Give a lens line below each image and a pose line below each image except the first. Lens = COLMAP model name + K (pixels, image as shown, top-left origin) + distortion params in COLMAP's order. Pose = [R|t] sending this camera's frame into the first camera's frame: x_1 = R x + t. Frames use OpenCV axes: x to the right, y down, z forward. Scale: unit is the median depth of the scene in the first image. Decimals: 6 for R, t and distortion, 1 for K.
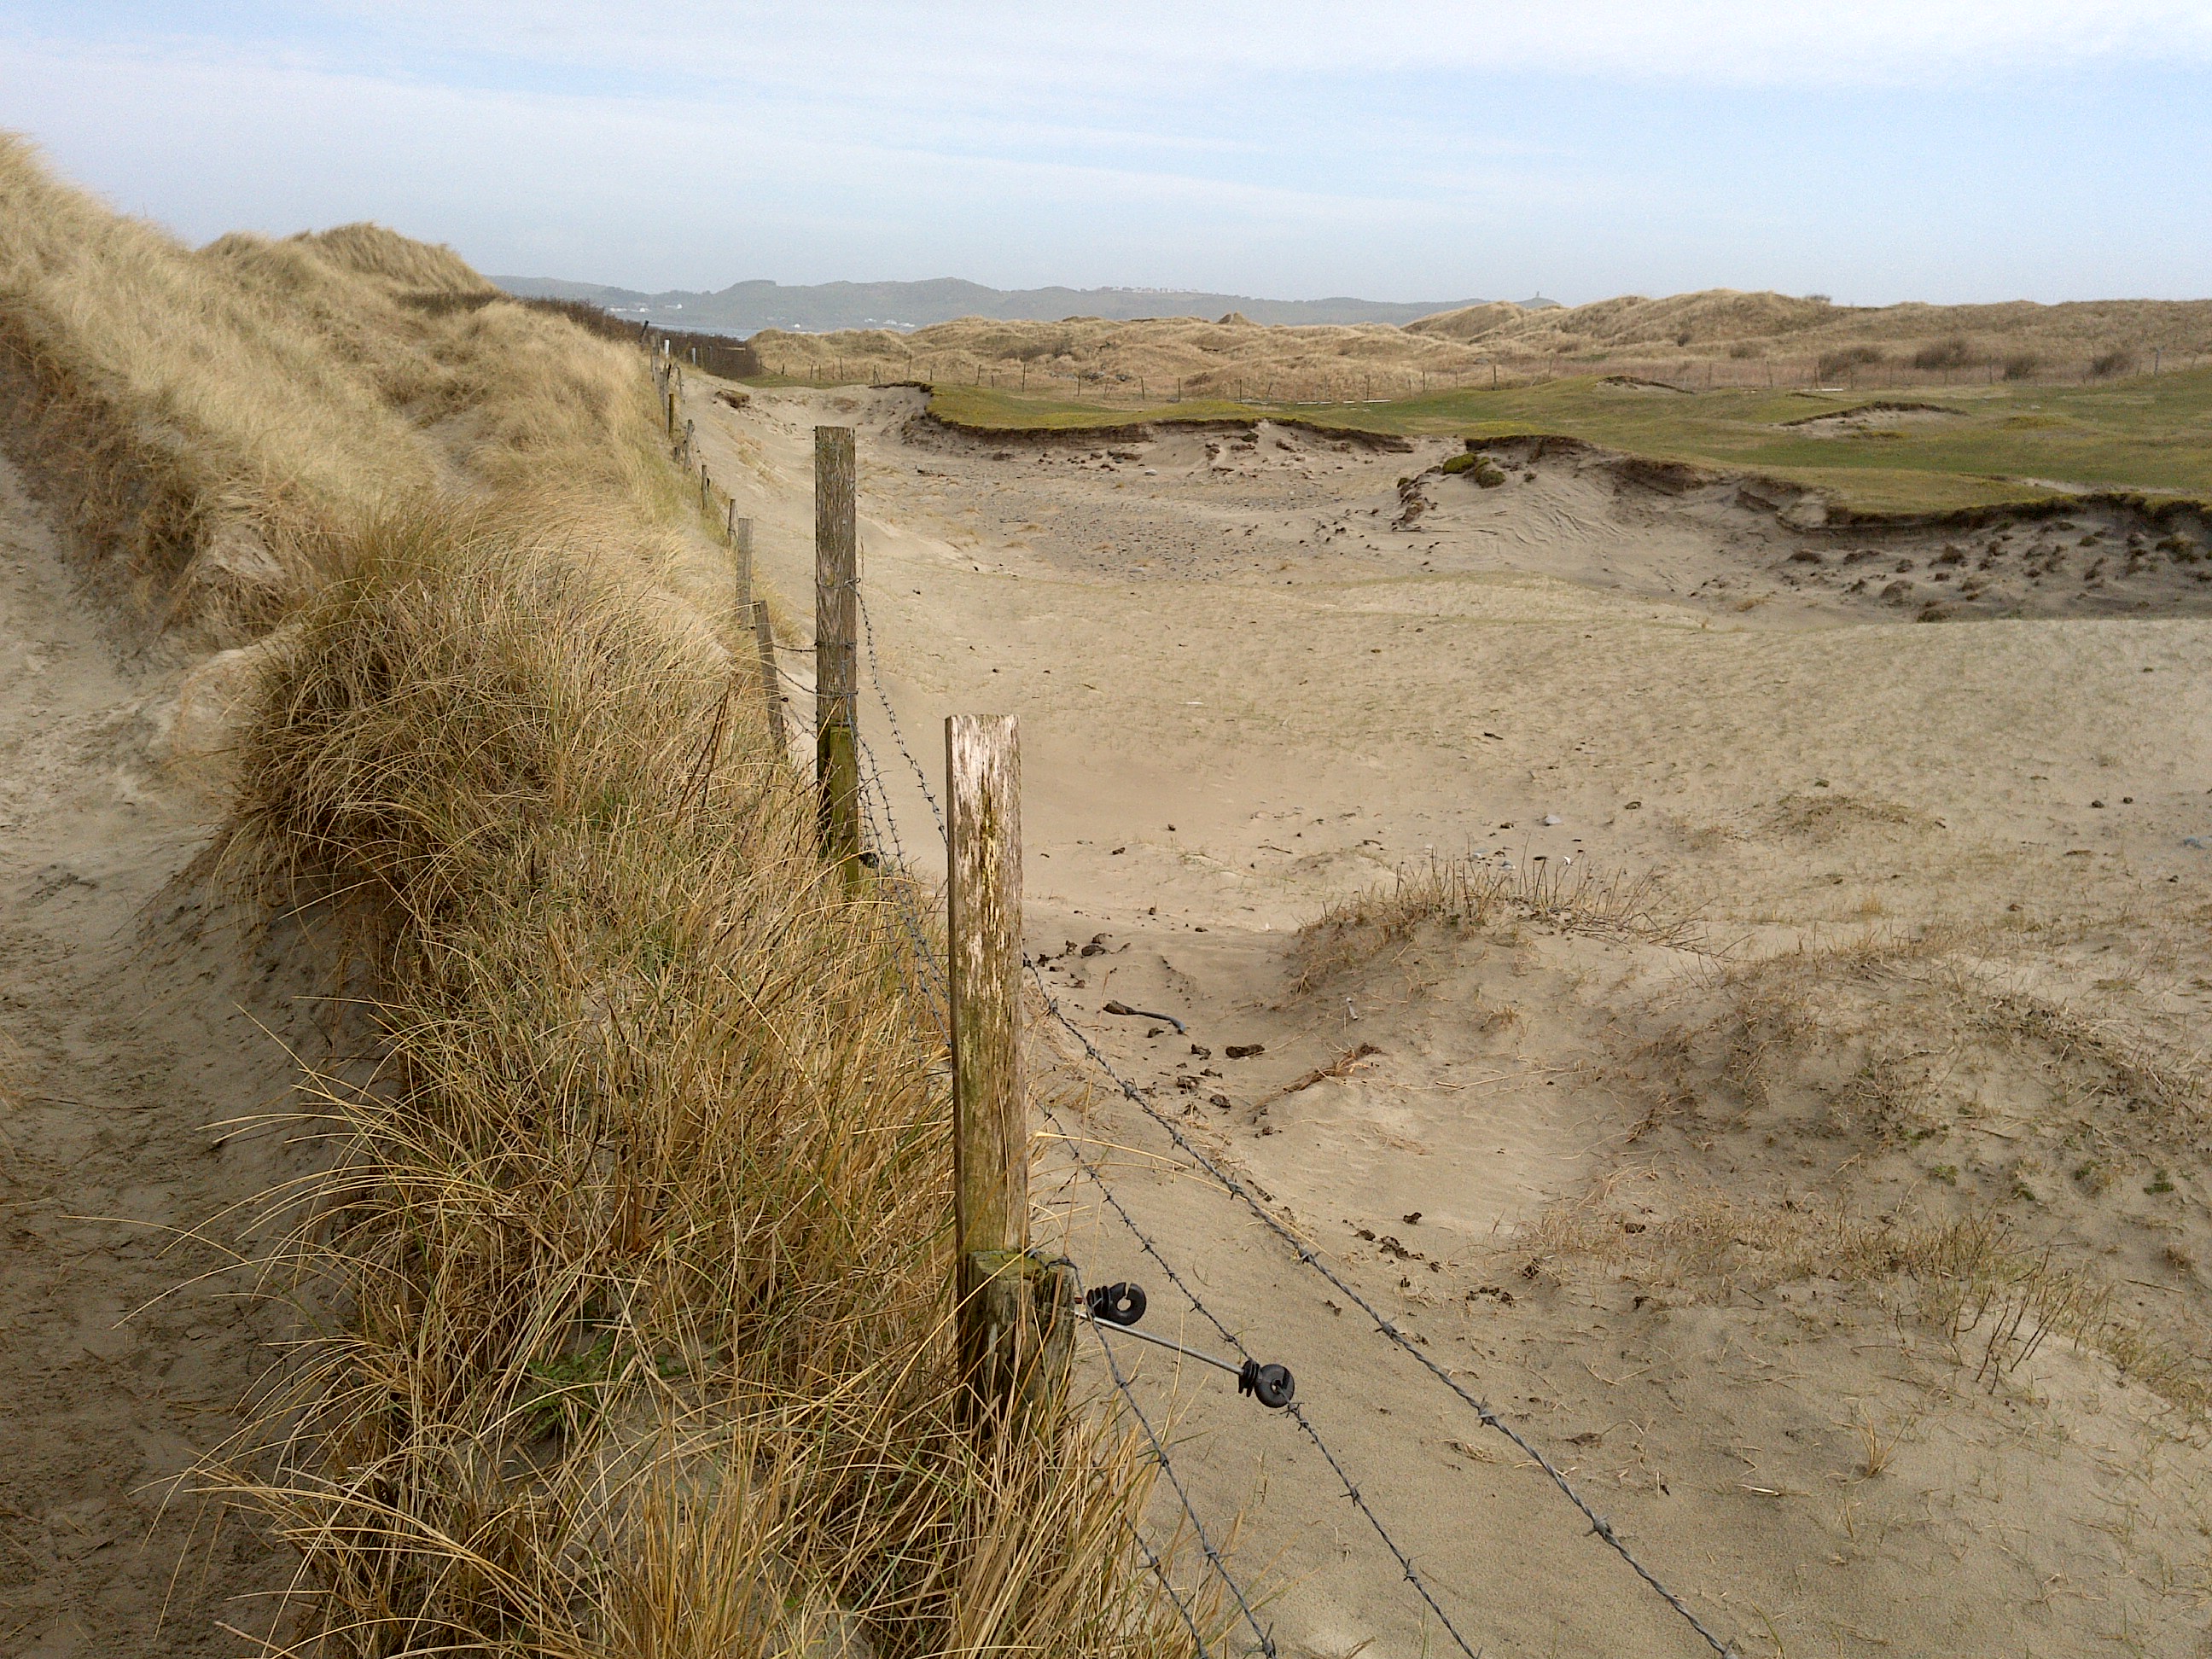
lens RADIAL K [[2004.5, 0, 1127.7], [0, 2004.5, 873.4], [0, 0, 1]] dist [0.078195, -0.143829]
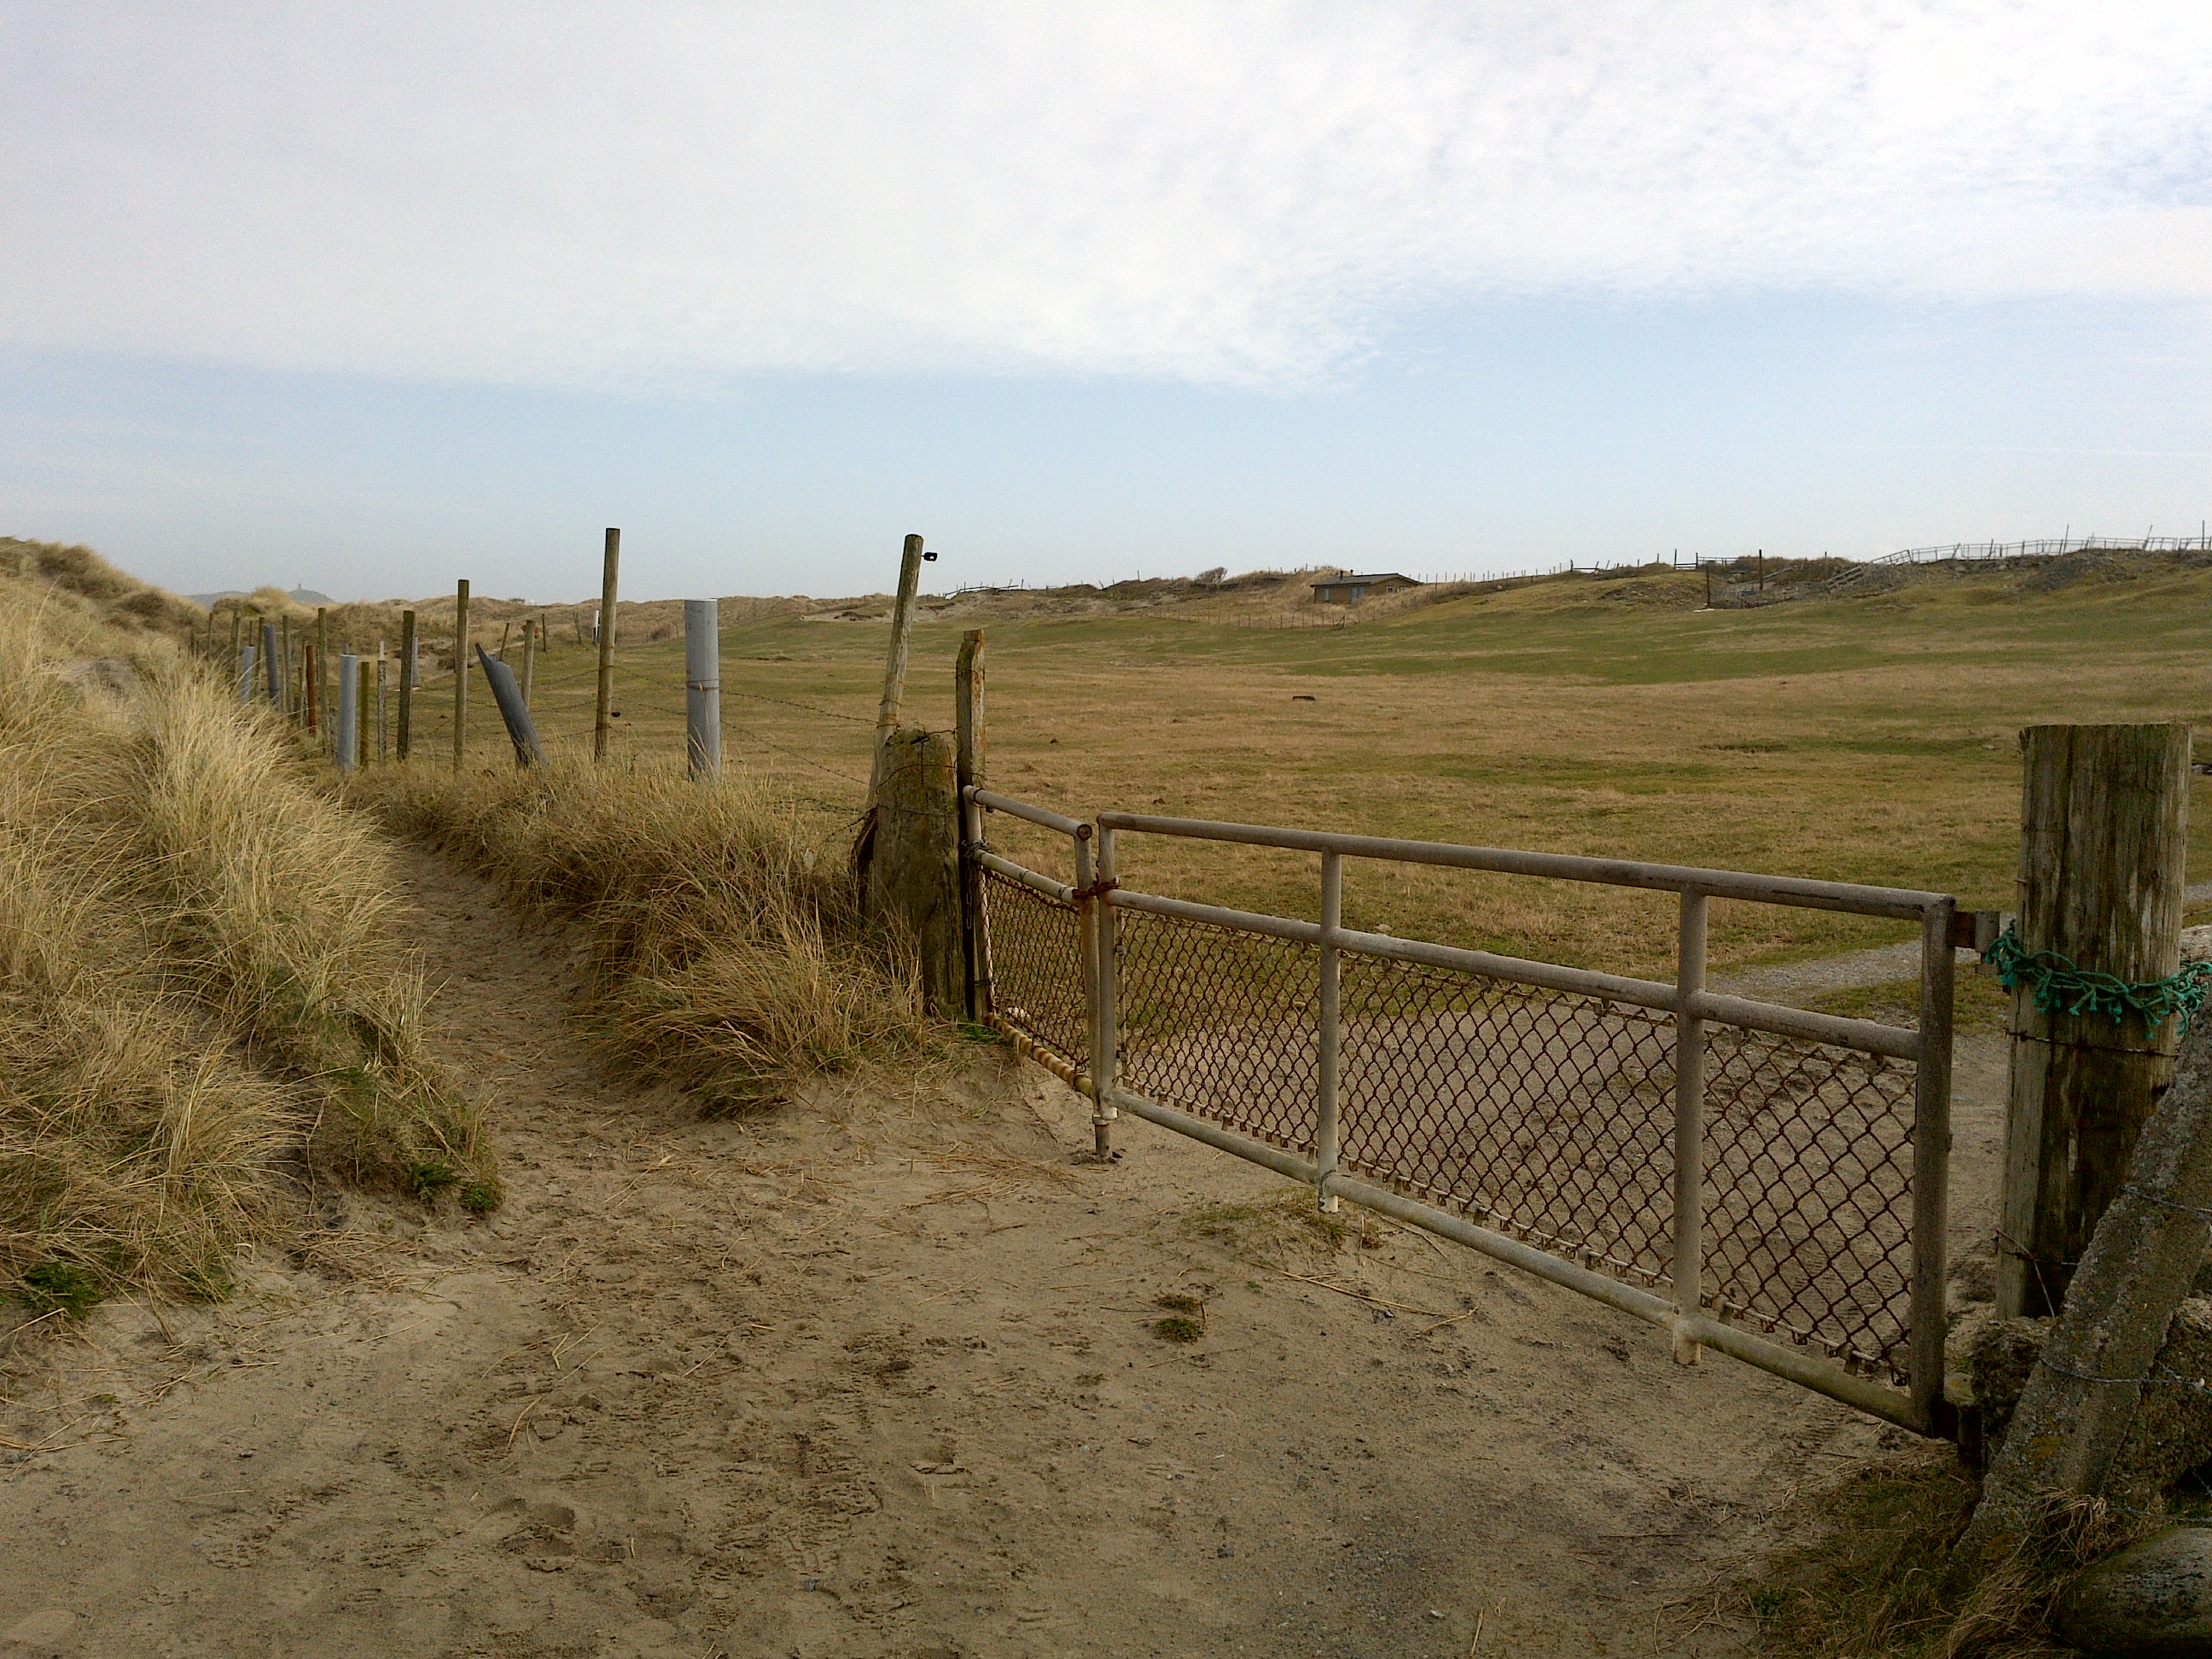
lens RADIAL K [[2004.5, 0, 1107.0], [0, 2004.5, 834.4], [0, 0, 1]] dist [0.078195, -0.143829]
pose [[0.840888, -0.083647, 0.534707, -0.552893], [0.165779, 0.980302, -0.107353, 0.603528], [-0.515194, 0.178915, 0.838191, -2.249057]]
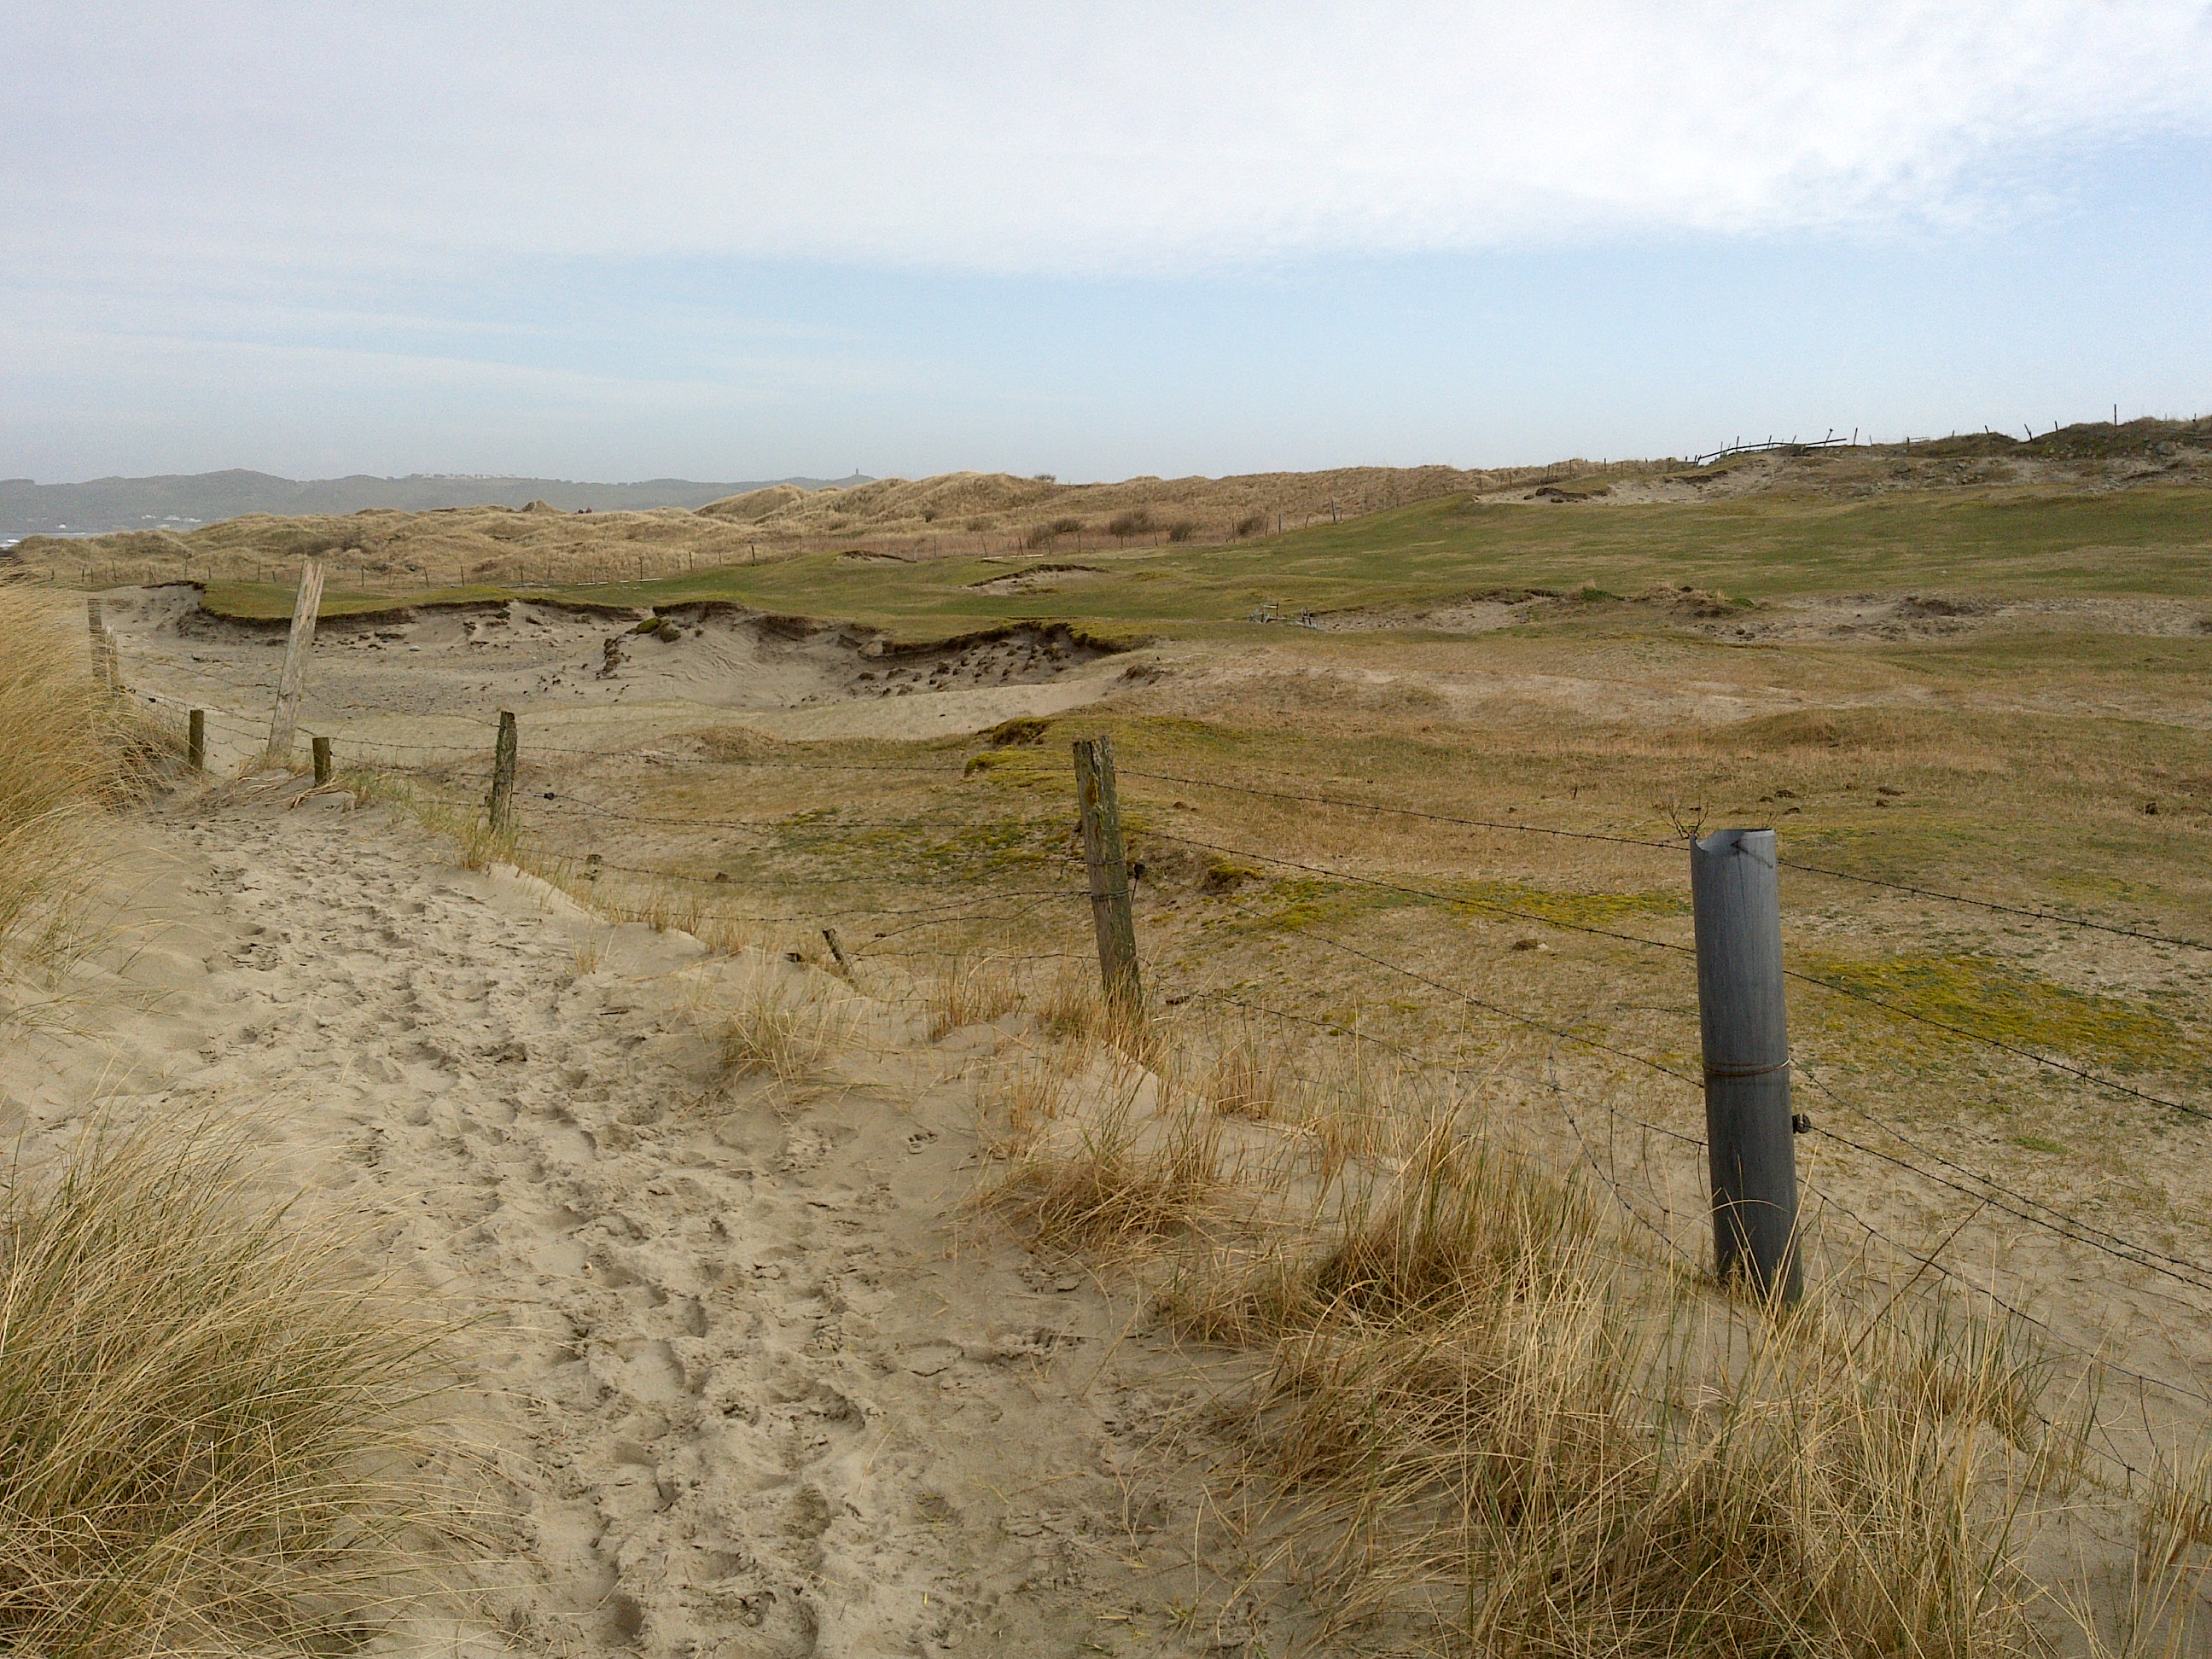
lens RADIAL K [[2004.5, 0, 1113.9], [0, 2004.5, 837.3], [0, 0, 1]] dist [0.078195, -0.143829]
pose [[0.949444, -0.084681, 0.302299, 0.055539], [0.114651, 0.989951, -0.082781, 0.084713], [-0.292252, 0.113255, 0.949612, -0.350638]]
